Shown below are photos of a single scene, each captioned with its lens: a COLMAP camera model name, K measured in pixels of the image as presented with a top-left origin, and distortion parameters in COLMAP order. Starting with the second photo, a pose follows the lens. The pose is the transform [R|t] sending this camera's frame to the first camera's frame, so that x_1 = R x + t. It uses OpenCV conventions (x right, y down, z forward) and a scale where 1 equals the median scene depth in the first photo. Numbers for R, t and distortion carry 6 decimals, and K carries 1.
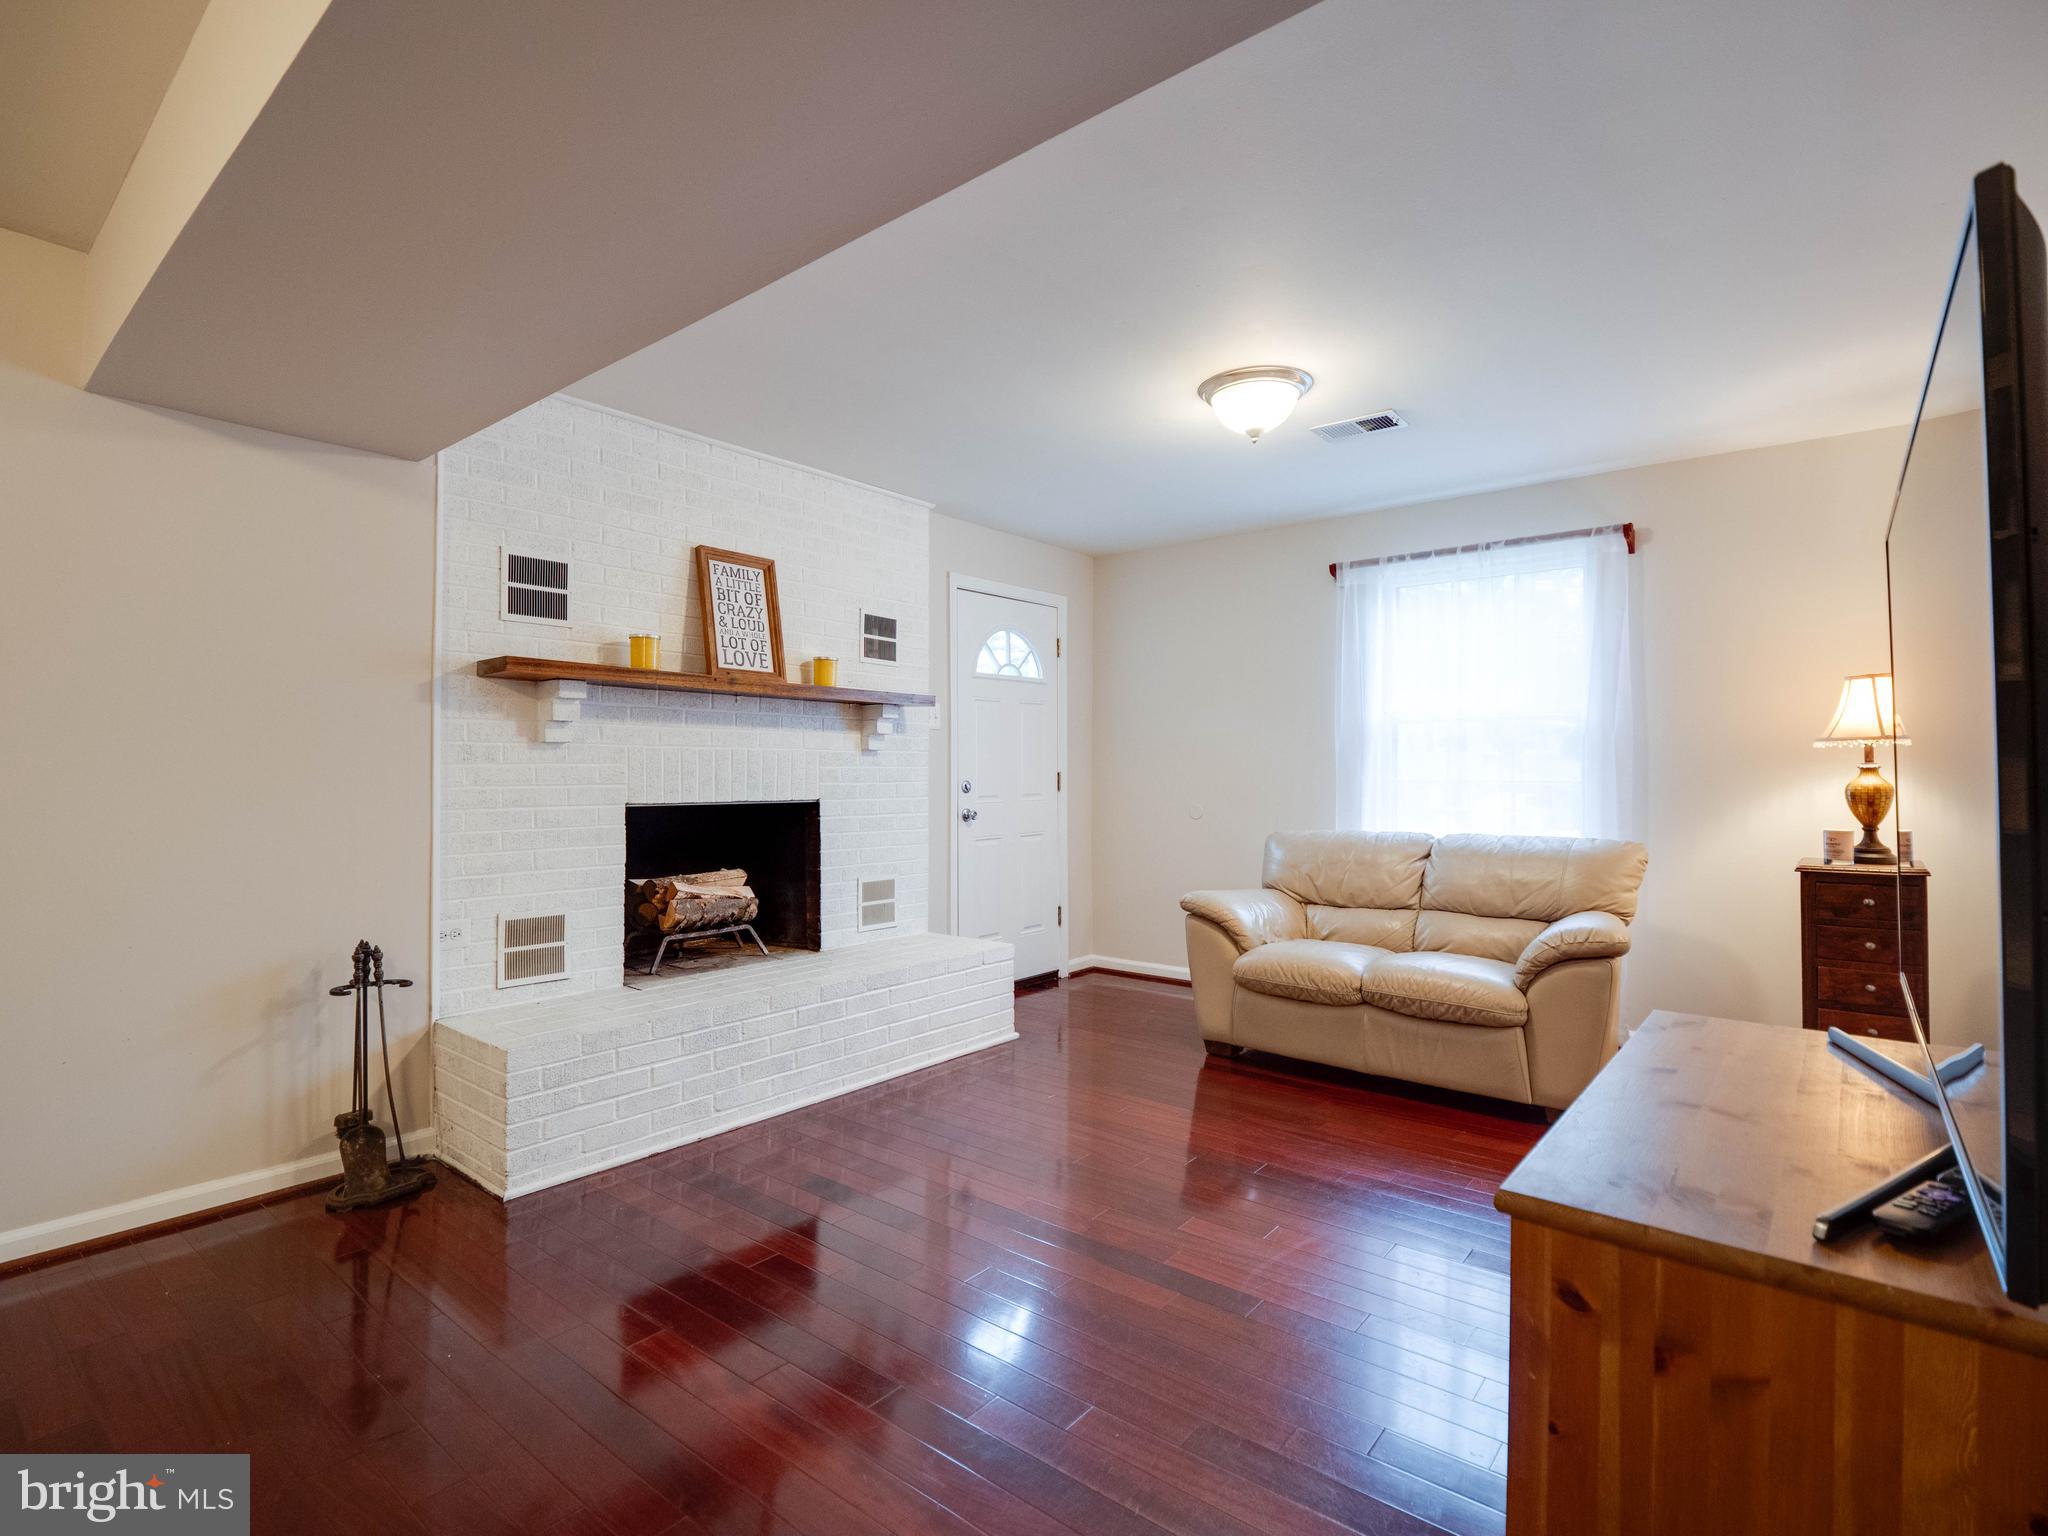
lens RADIAL K [[990.0, 0, 1024.0], [0, 990.0, 768.0], [0, 0, 1]] dist [-0.000350, -0.012329]
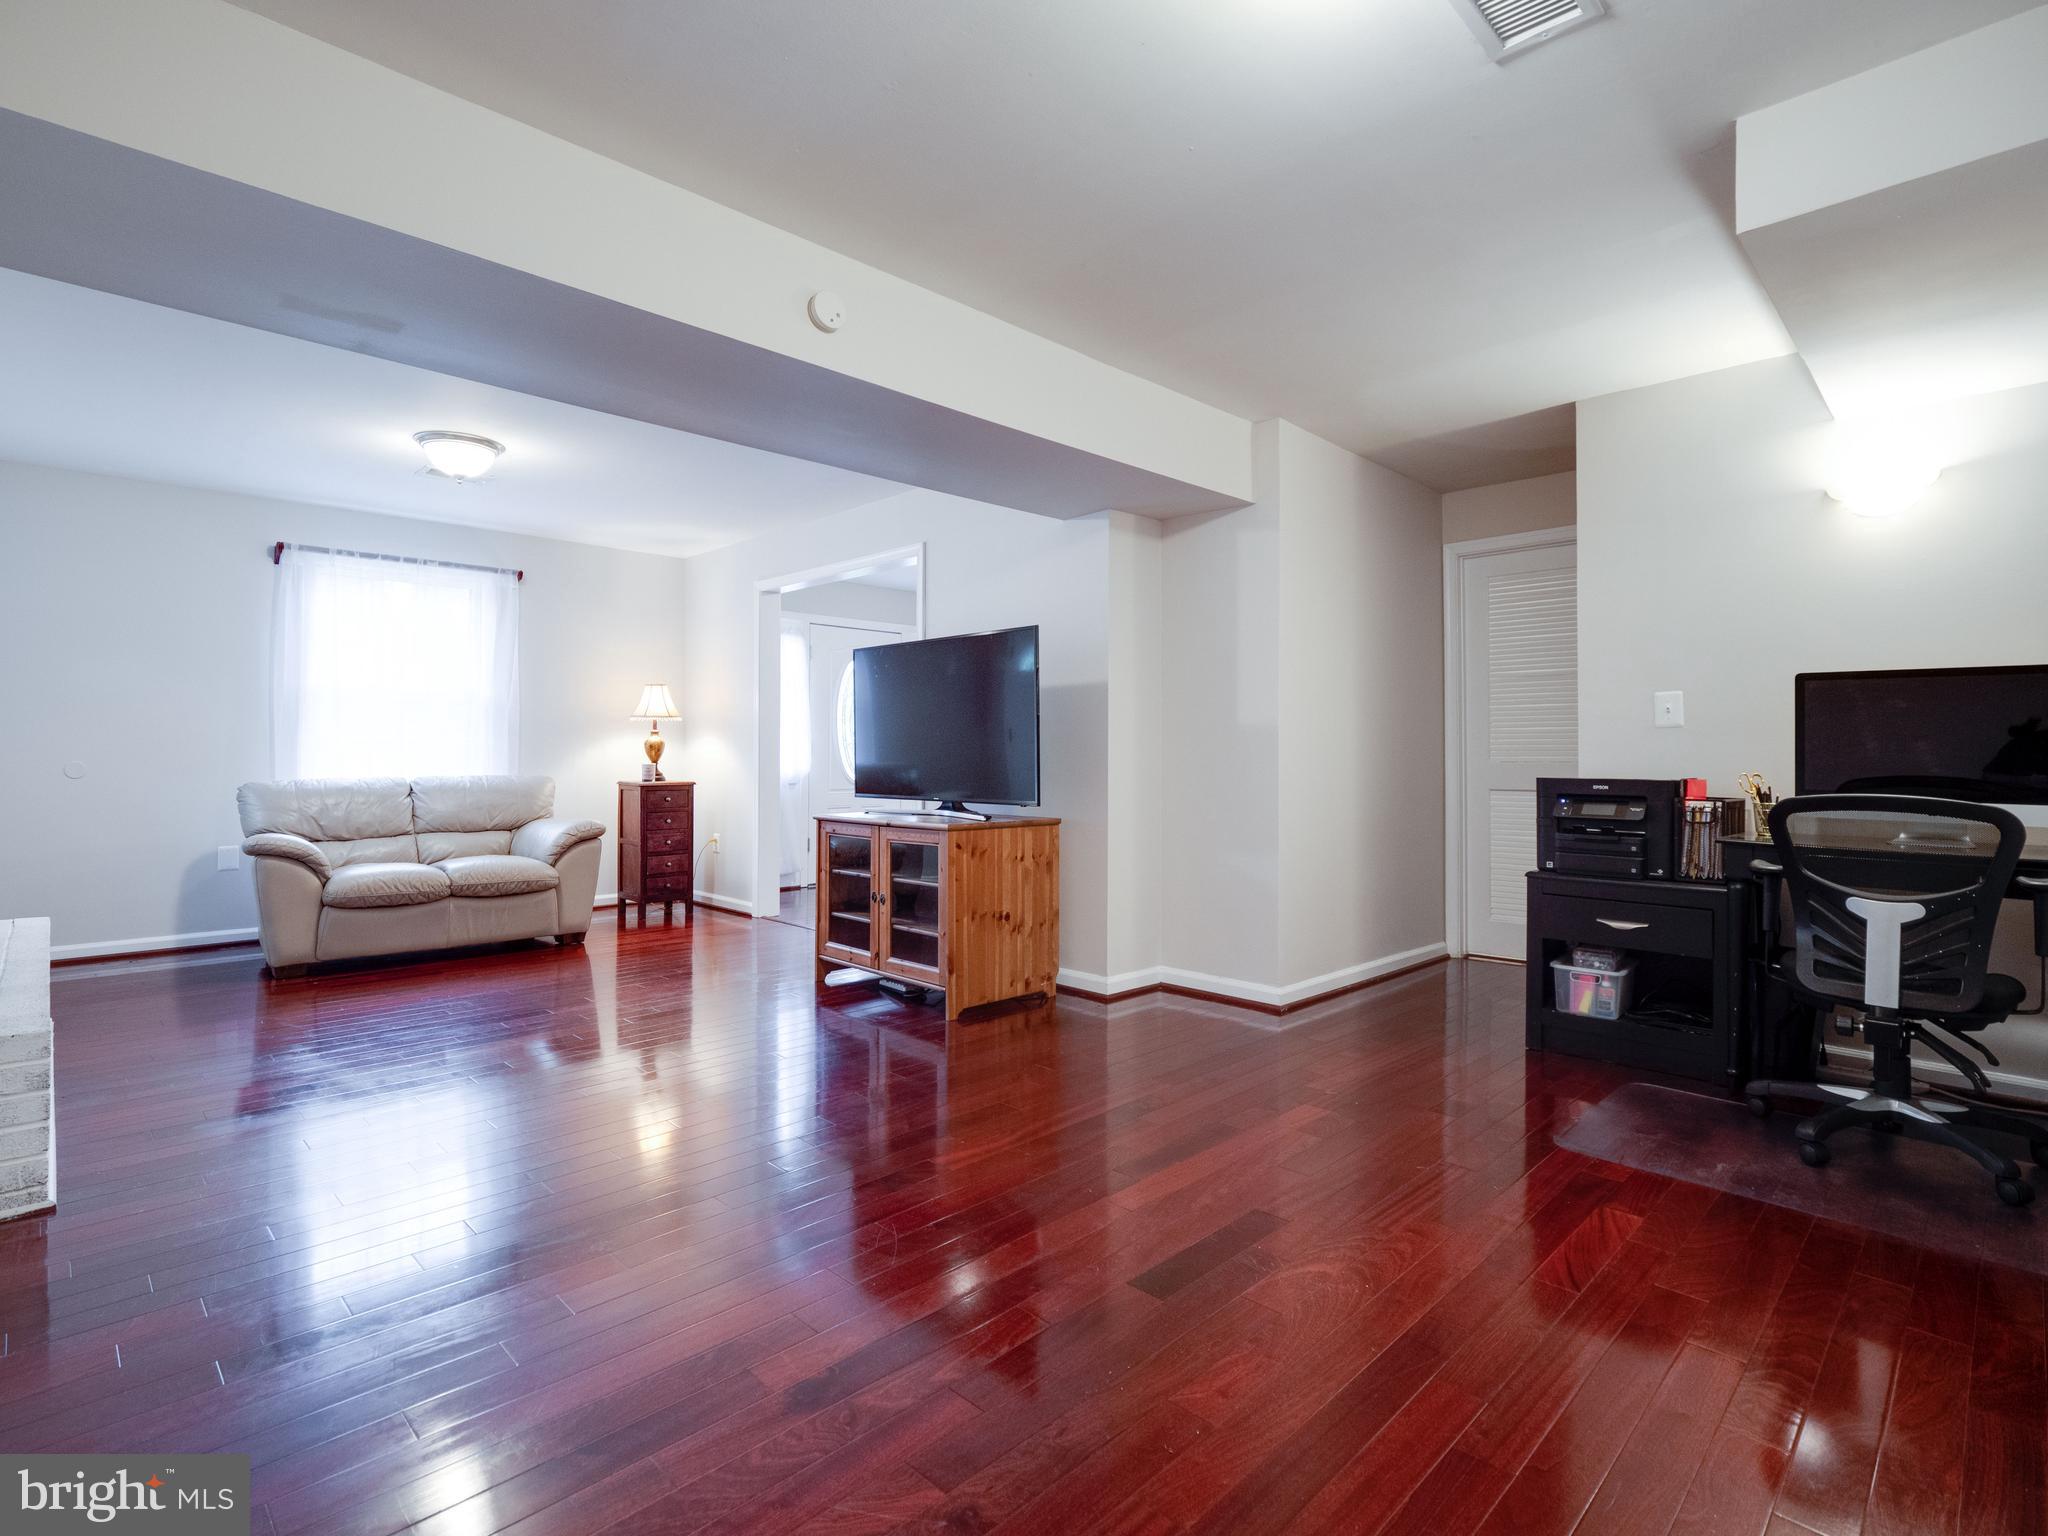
lens RADIAL K [[990.0, 0, 1024.0], [0, 990.0, 768.0], [0, 0, 1]] dist [-0.000350, -0.012329]
pose [[0.112188, -0.018529, 0.993514, -0.852780], [-0.012240, 0.999725, 0.020027, 0.019360], [-0.993612, -0.014407, 0.111930, 0.045928]]
